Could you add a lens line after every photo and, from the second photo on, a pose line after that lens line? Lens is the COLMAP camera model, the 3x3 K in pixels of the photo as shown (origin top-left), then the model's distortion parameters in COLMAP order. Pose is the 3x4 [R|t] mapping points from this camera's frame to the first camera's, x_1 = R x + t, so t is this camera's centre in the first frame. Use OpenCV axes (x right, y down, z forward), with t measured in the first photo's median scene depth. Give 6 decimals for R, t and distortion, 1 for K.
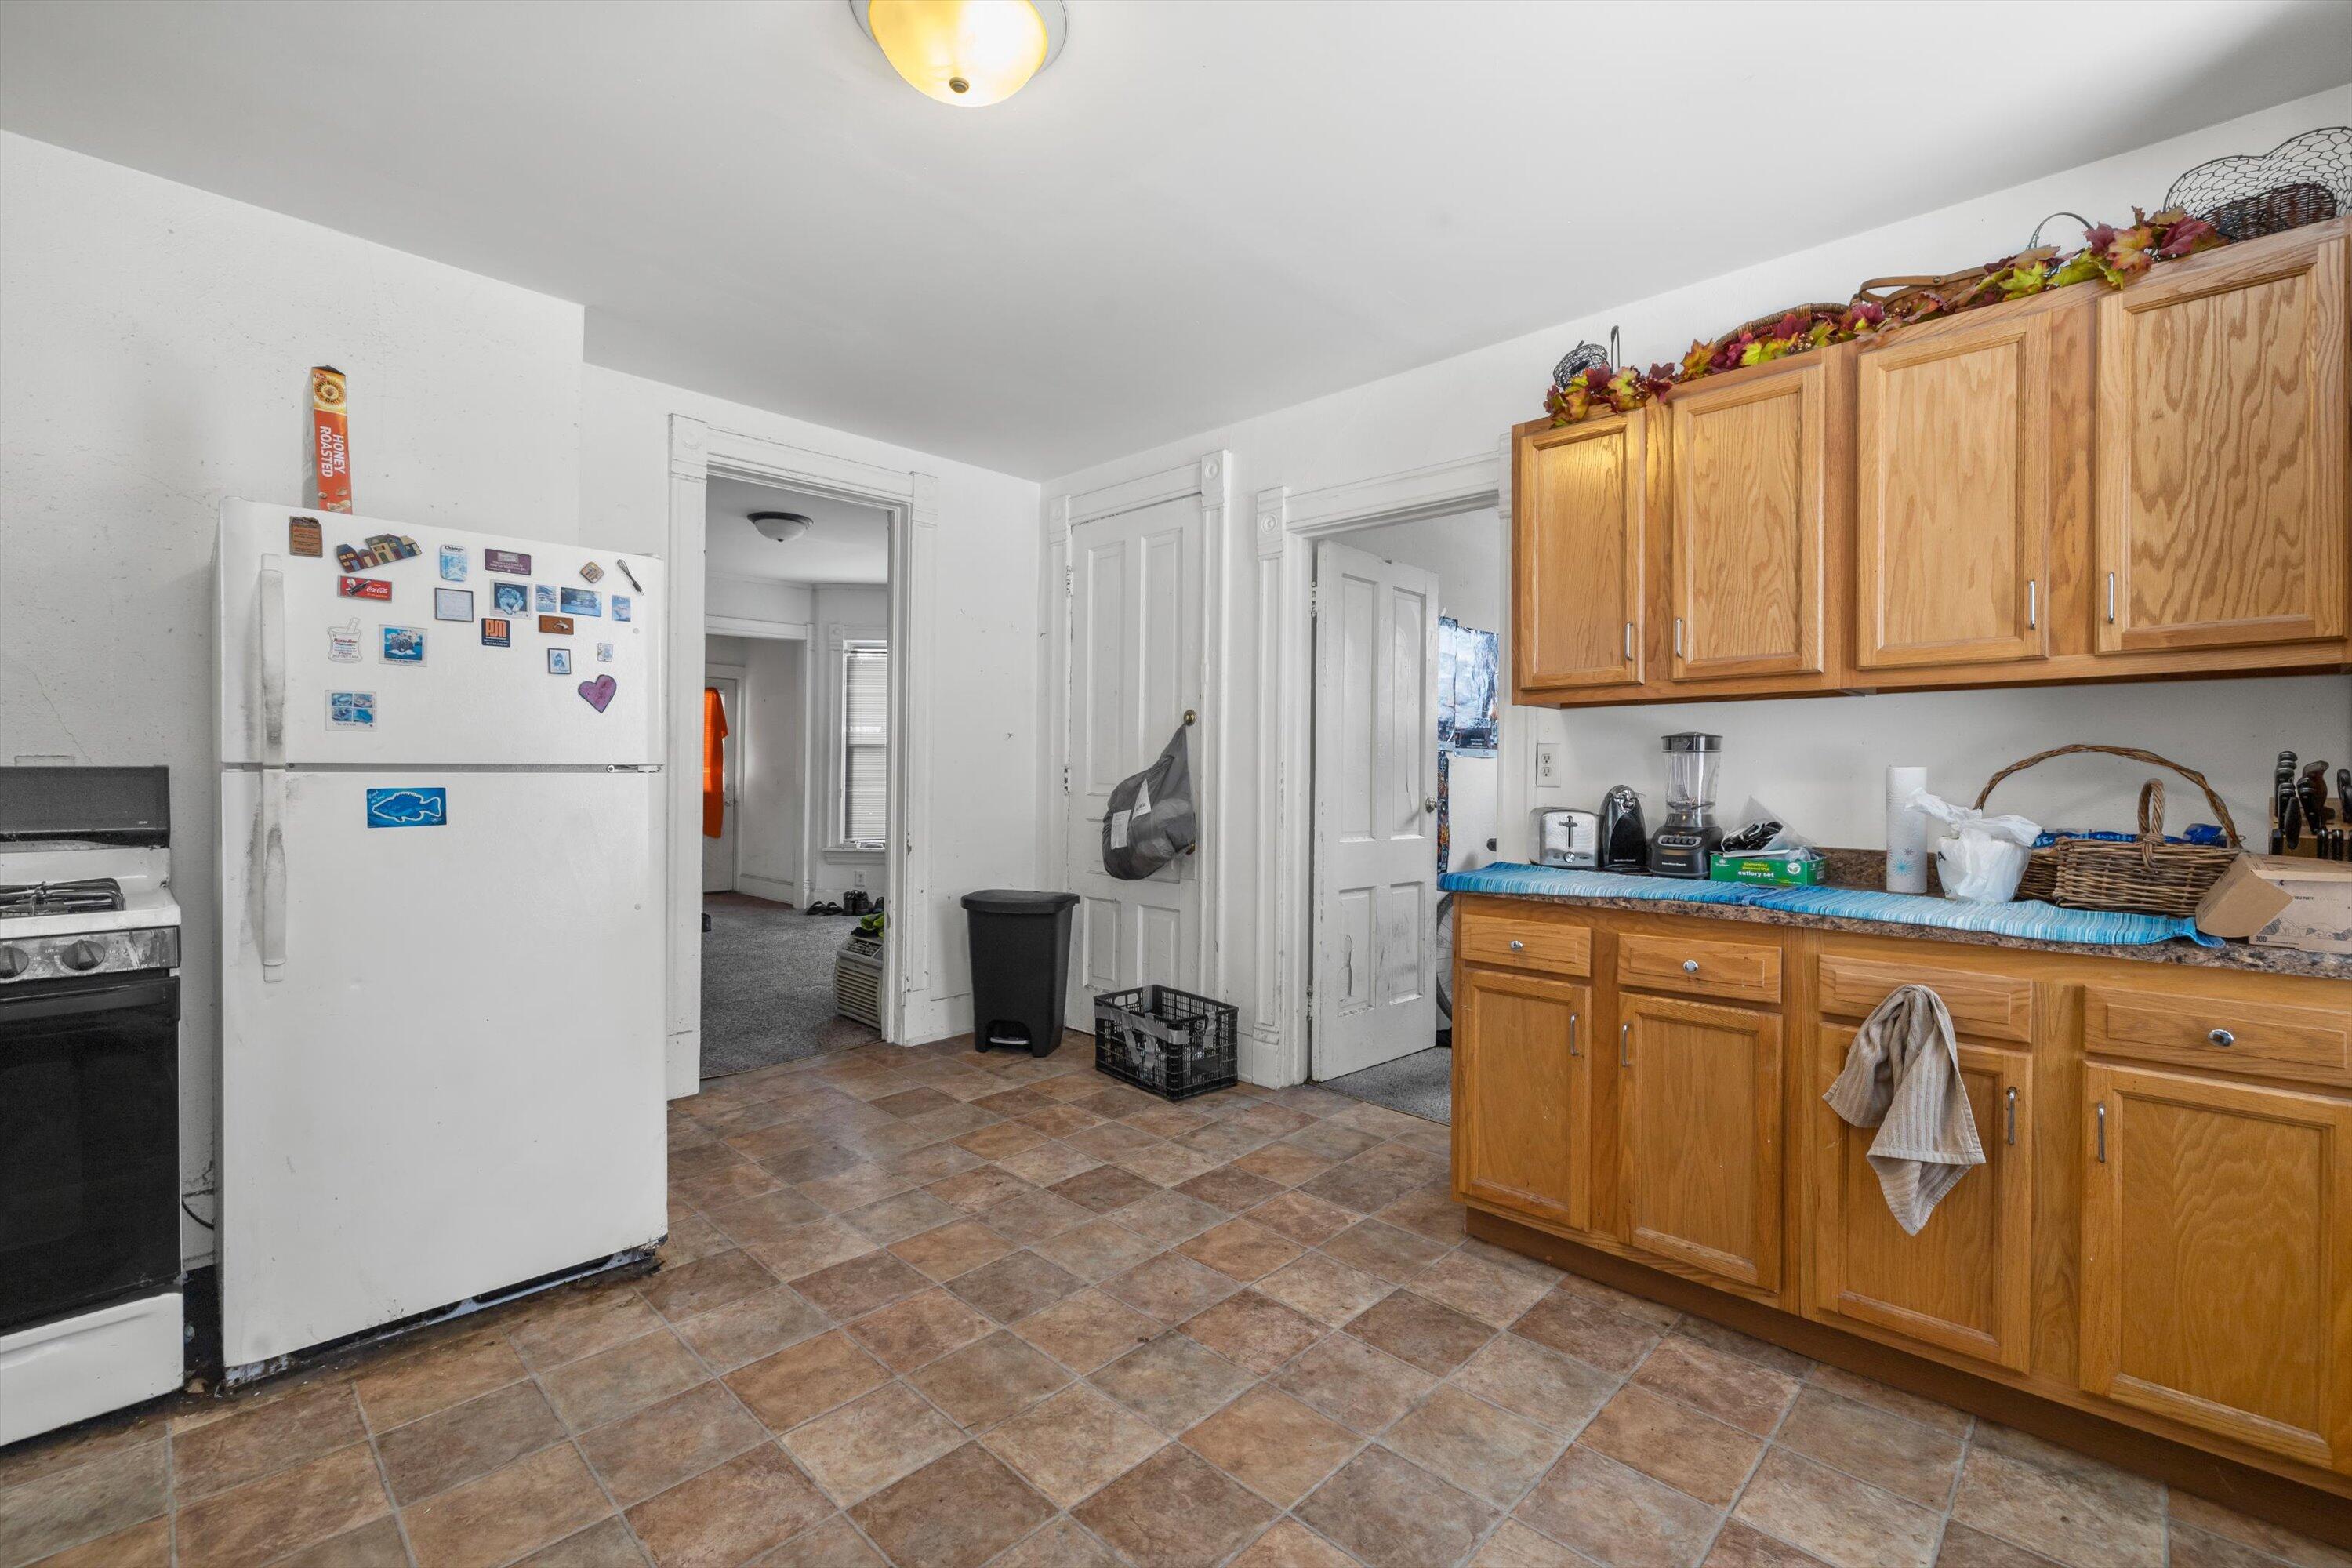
lens RADIAL K [[1006.1, 0, 1161.7], [0, 1006.1, 775.5], [0, 0, 1]] dist [0.000193, -0.000020]
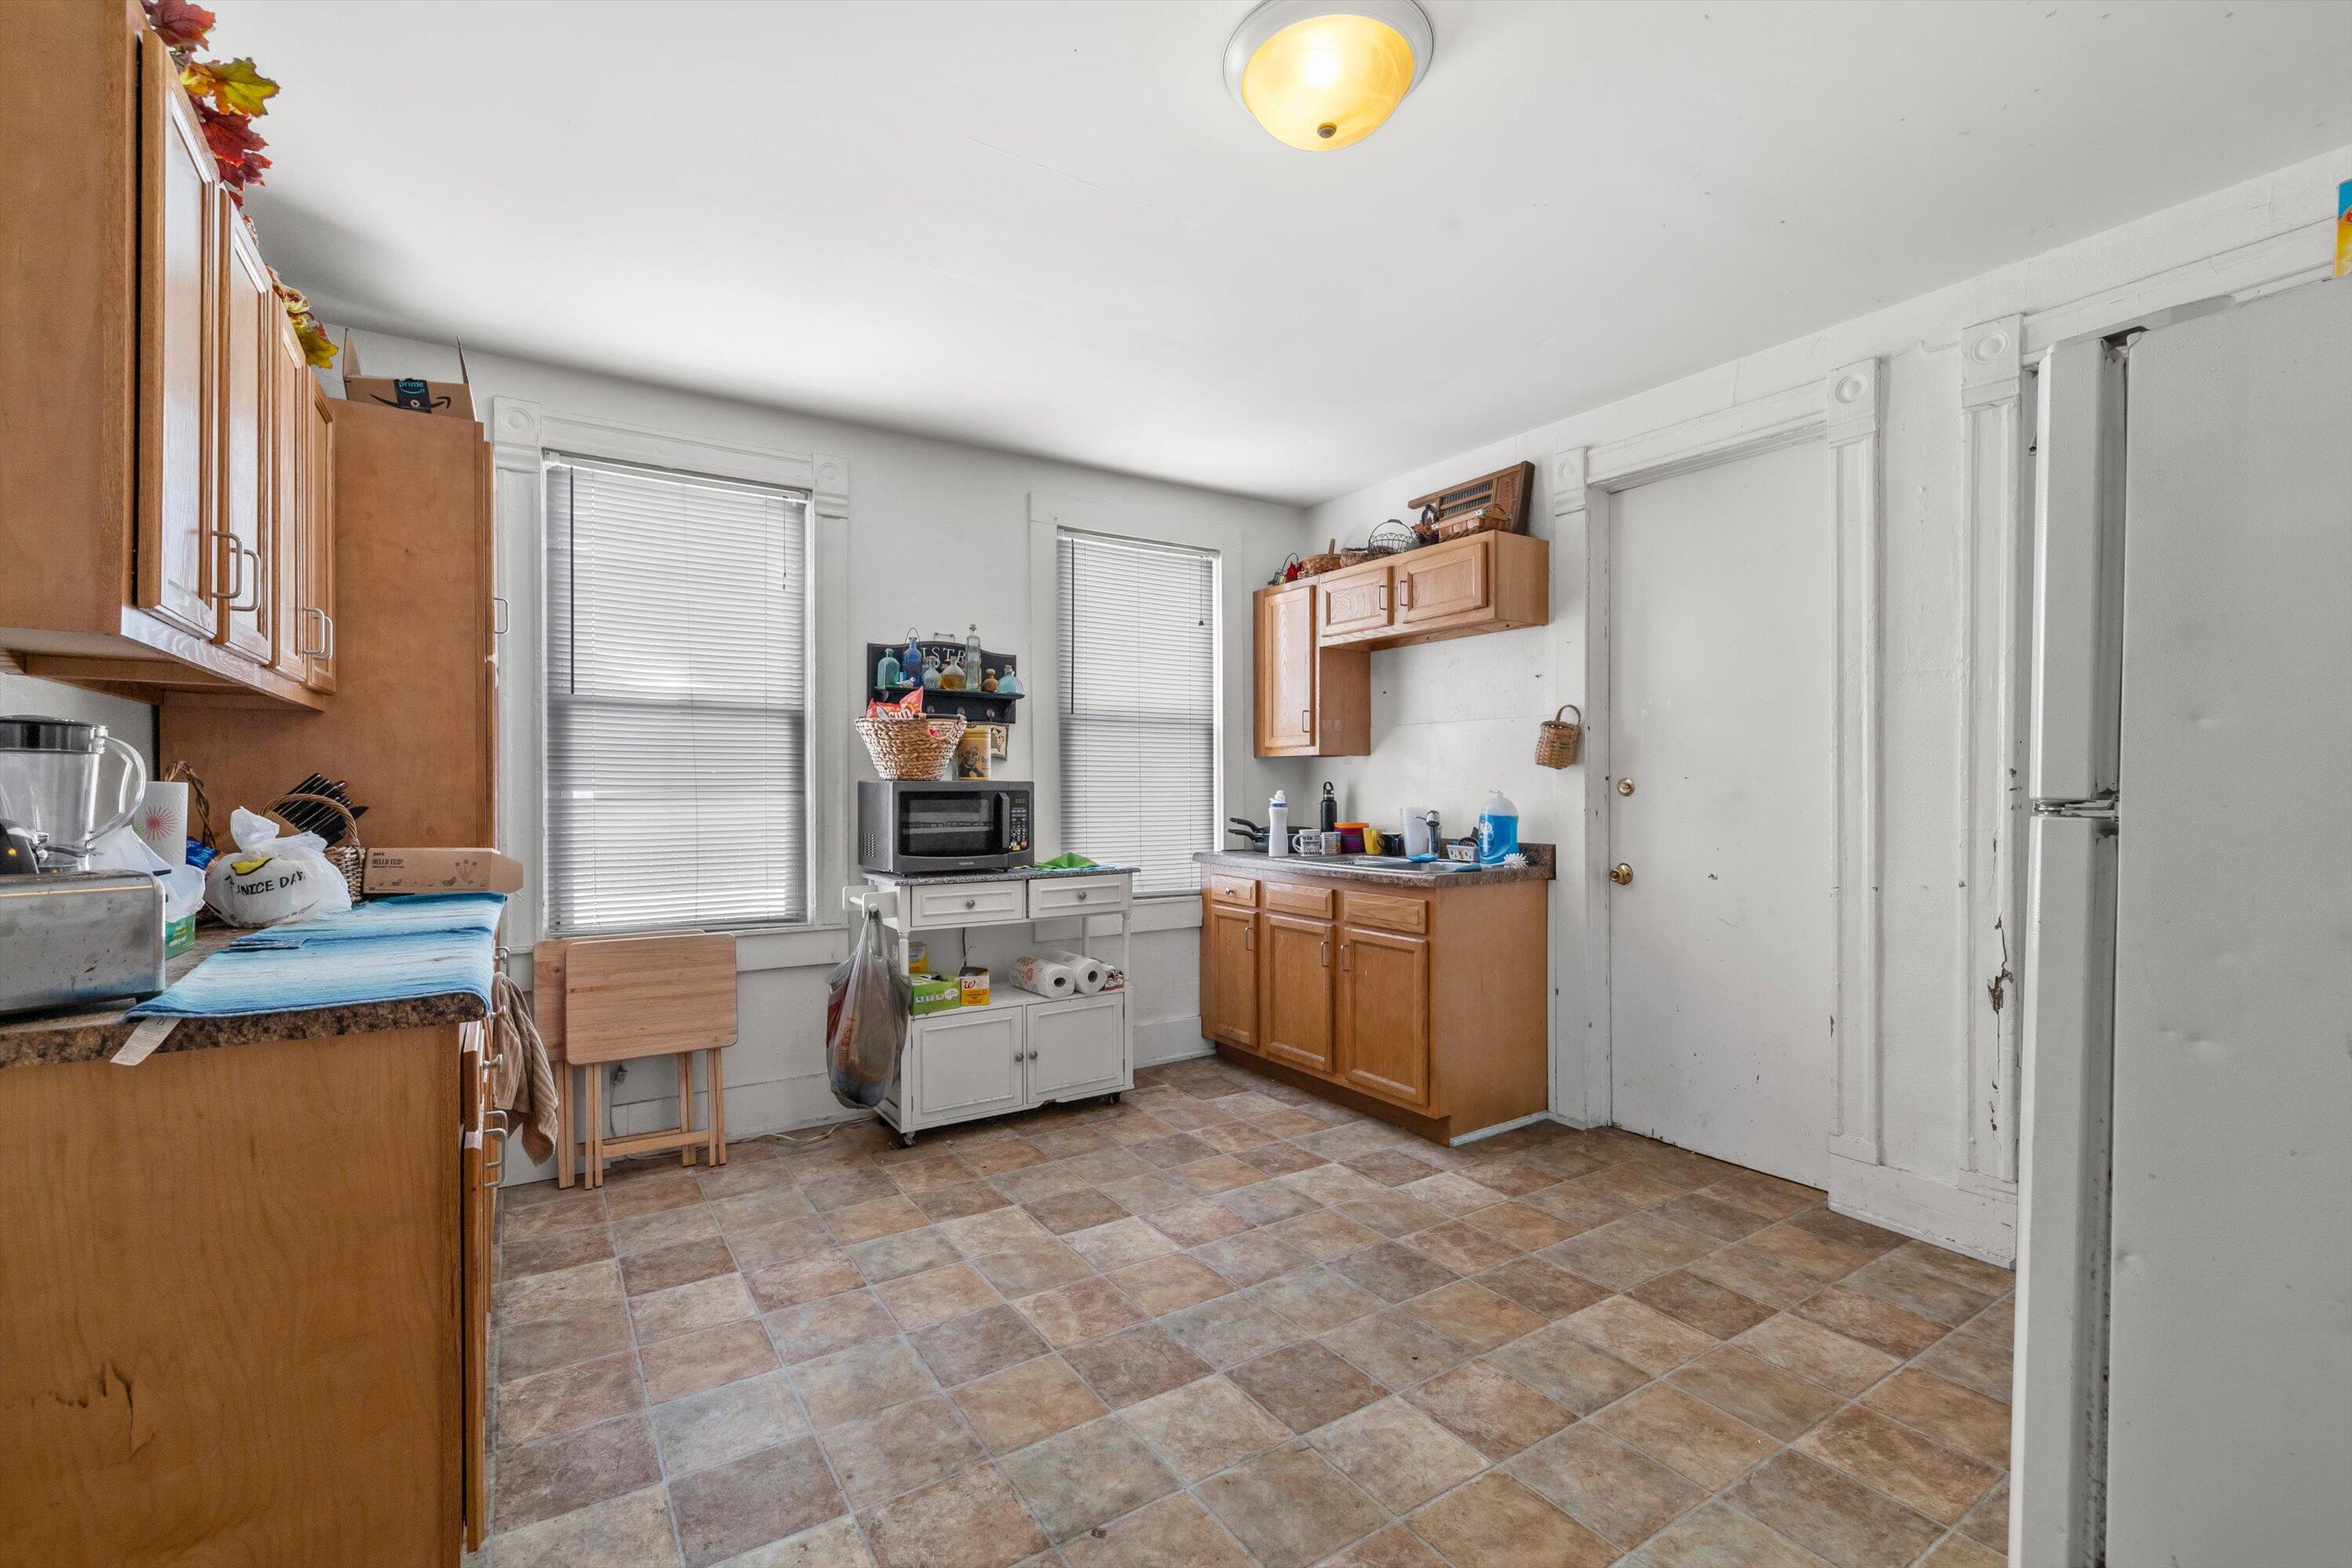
lens RADIAL K [[1006.1, 0, 1176.1], [0, 1006.1, 792.5], [0, 0, 1]] dist [0.000193, -0.000020]
pose [[-0.978561, -0.010711, 0.205680, -0.222898], [-0.010063, 0.999941, 0.004196, -0.013203], [-0.205712, 0.002036, -0.978610, 1.689004]]
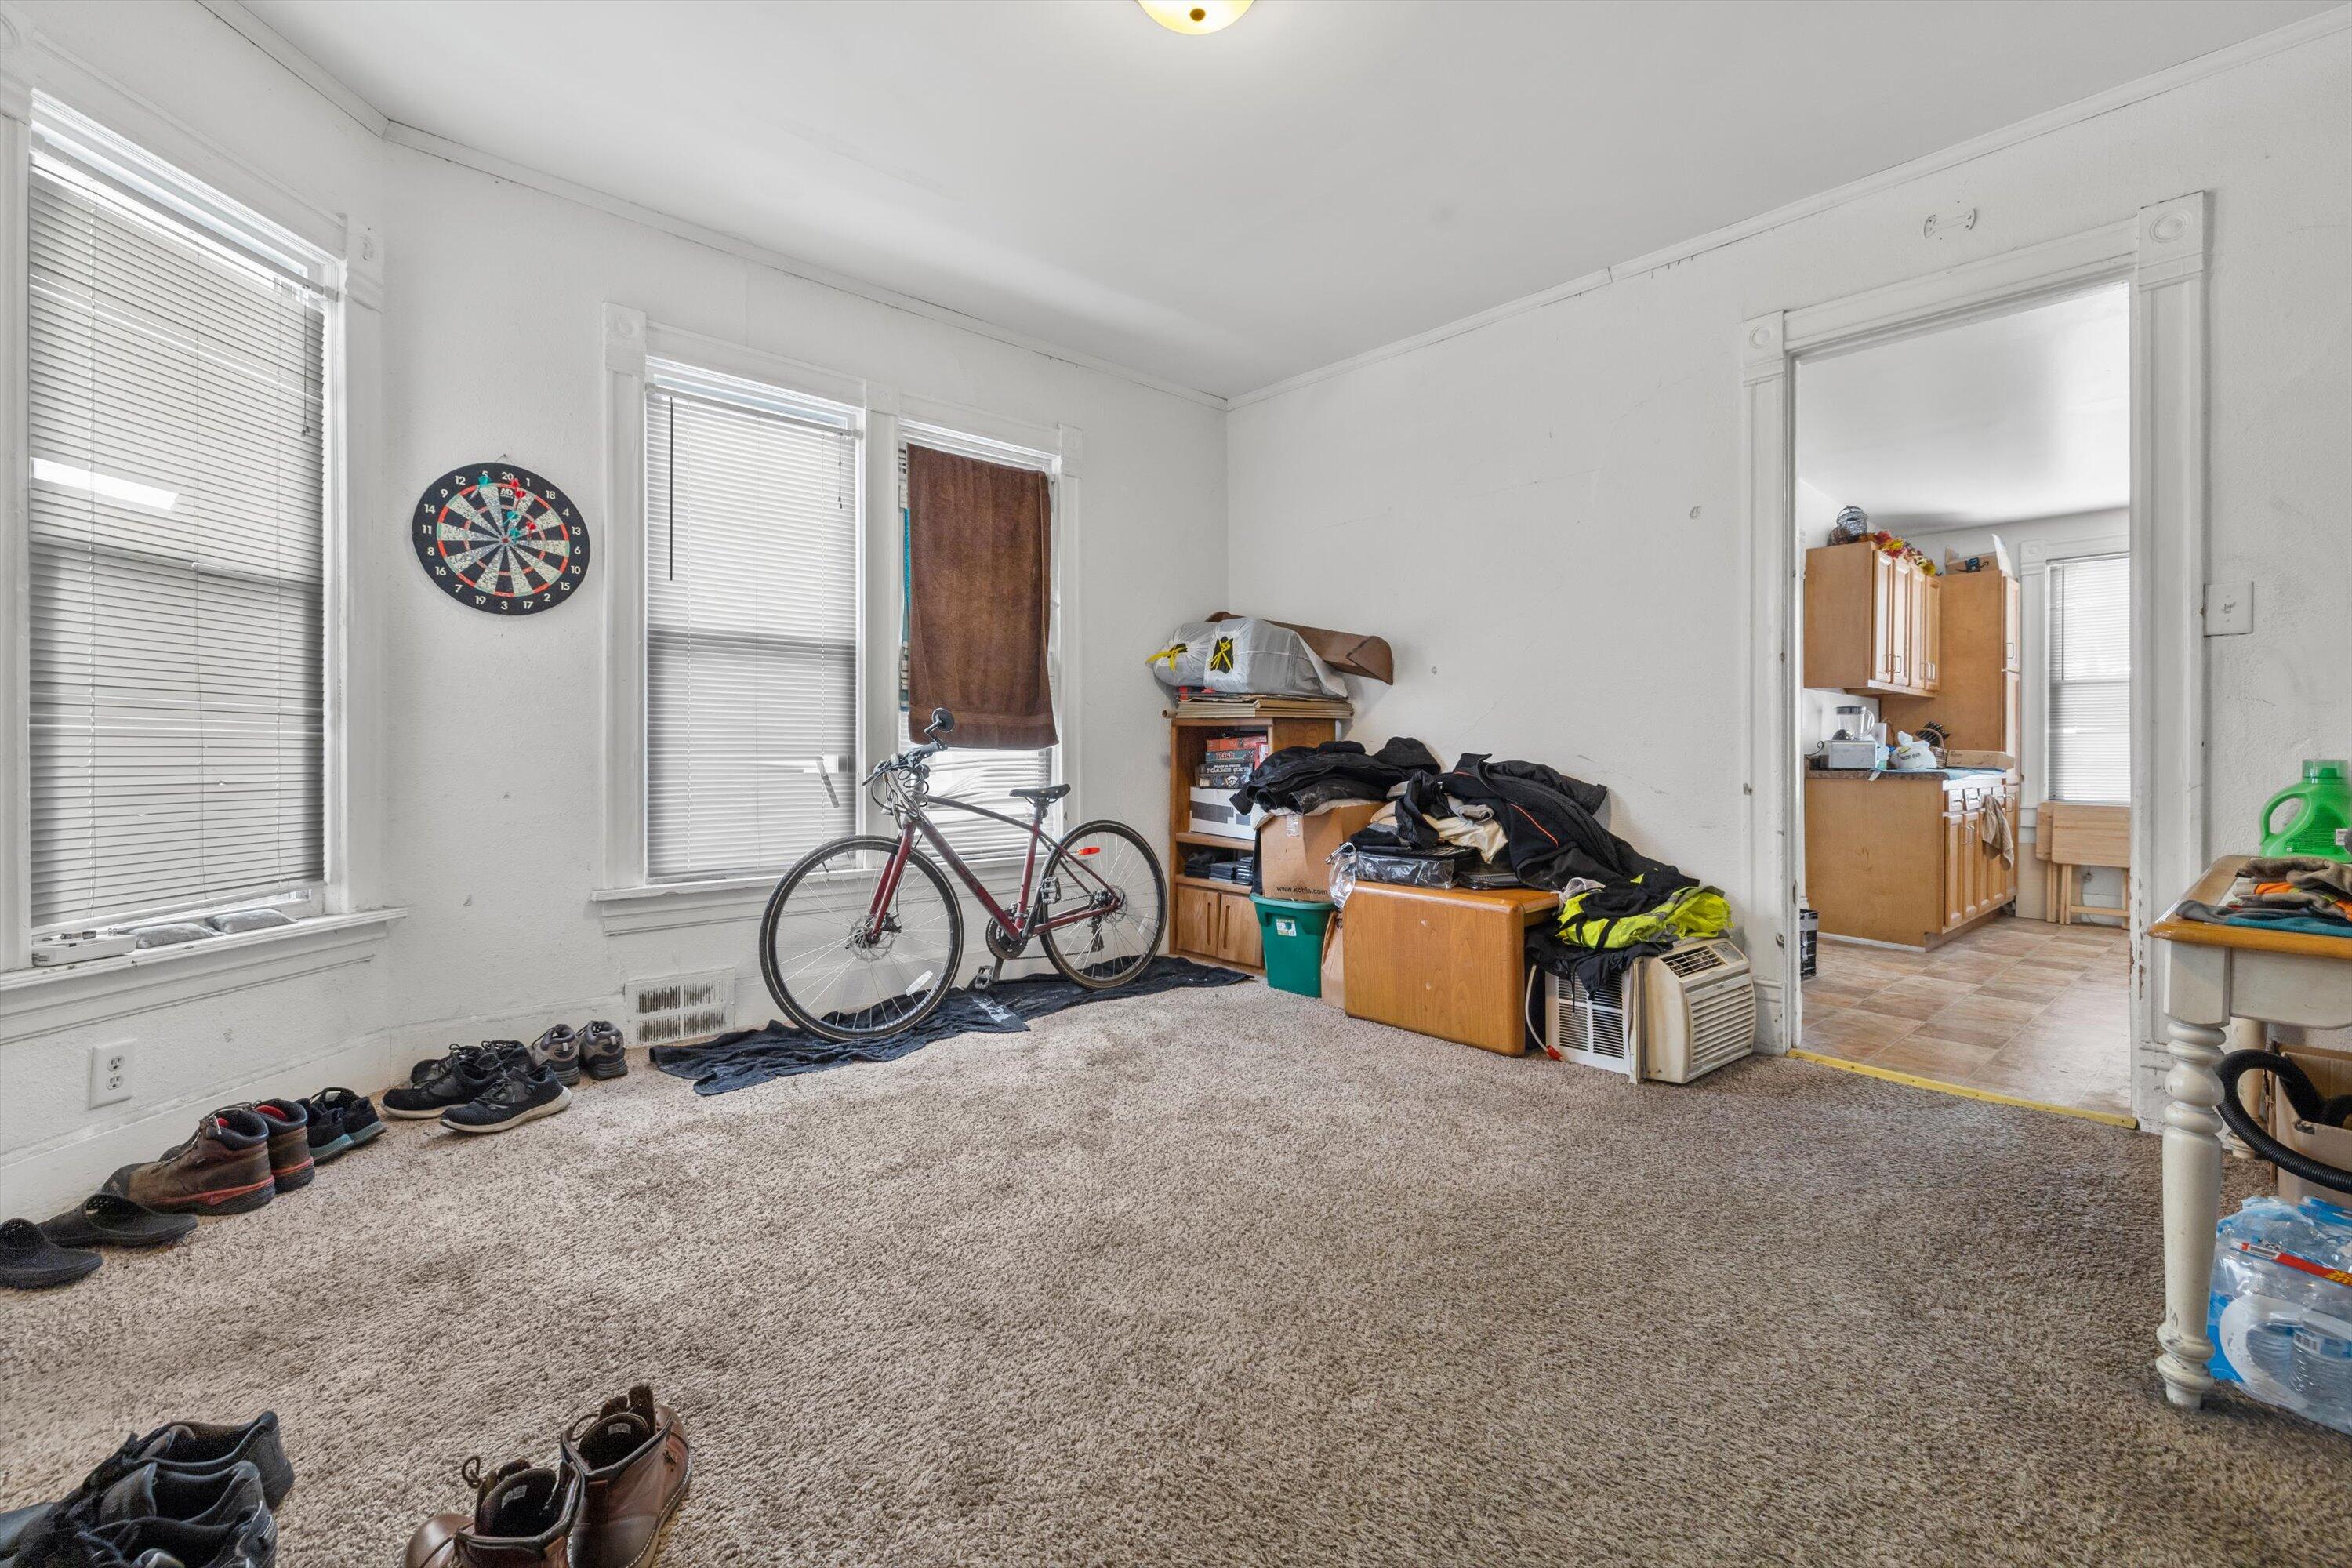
lens RADIAL K [[1006.1, 0, 1175.1], [0, 1006.1, 777.8], [0, 0, 1]] dist [0.000193, -0.000020]
pose [[0.055488, -0.021051, 0.998237, -2.107143], [-0.002244, 0.999773, 0.021209, 0.084937], [-0.998457, -0.003416, 0.055428, 2.829918]]
